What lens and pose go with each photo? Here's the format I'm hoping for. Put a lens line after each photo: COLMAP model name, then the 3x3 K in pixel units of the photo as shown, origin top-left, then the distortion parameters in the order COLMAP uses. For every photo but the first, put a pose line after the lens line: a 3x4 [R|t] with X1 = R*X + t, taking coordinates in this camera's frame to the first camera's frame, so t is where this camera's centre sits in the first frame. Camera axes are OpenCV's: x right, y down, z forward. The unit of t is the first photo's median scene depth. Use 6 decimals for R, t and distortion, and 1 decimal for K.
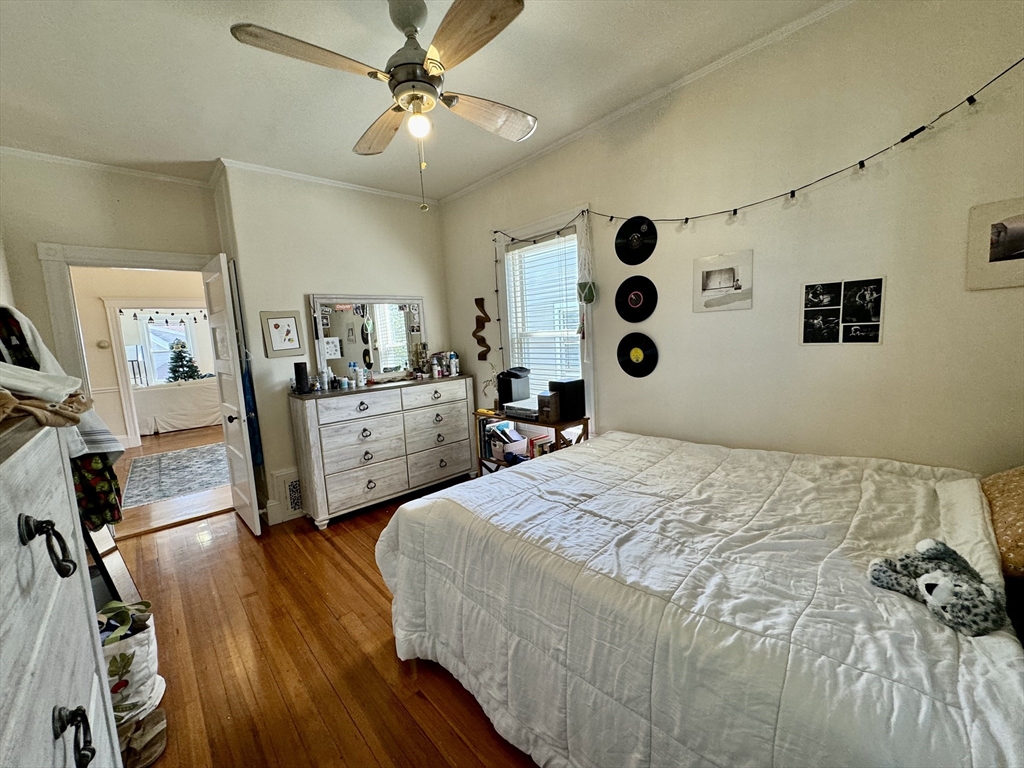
lens RADIAL K [[411.6, 0, 510.8], [0, 411.6, 382.7], [0, 0, 1]] dist [-0.001216, 0.000447]
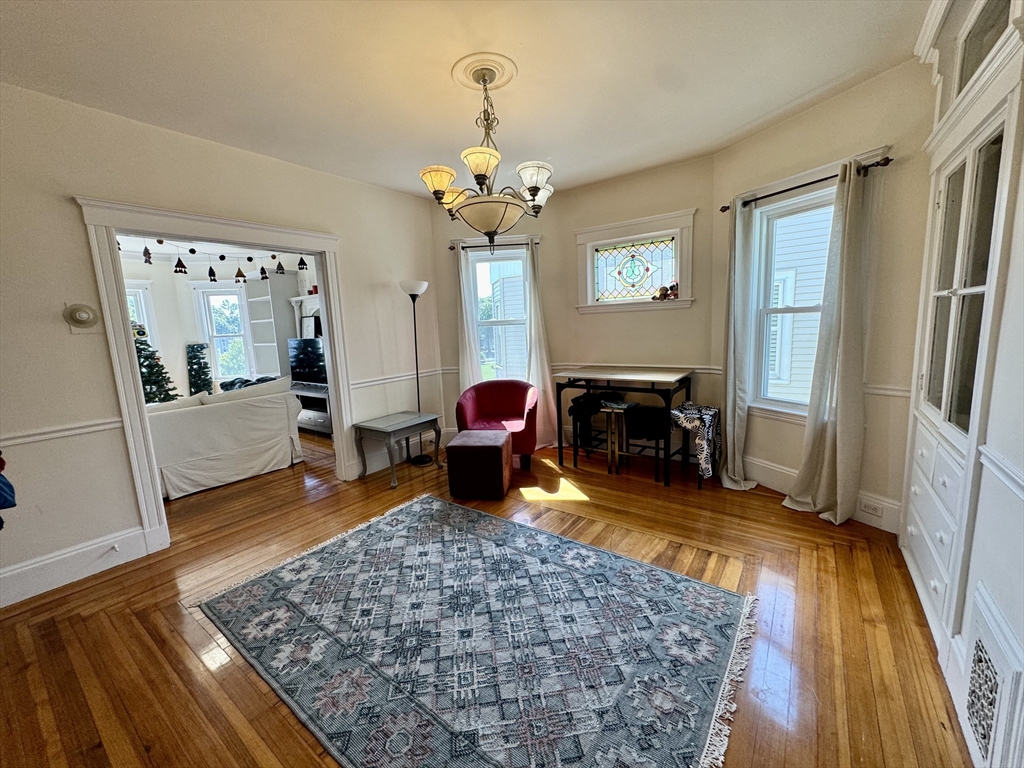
lens RADIAL K [[411.6, 0, 510.8], [0, 411.6, 382.7], [0, 0, 1]] dist [-0.001216, 0.000447]
pose [[0.980873, -0.022976, 0.193288, -0.601304], [0.019542, 0.999616, 0.019656, -0.025388], [-0.193665, -0.015503, 0.980945, 0.475527]]
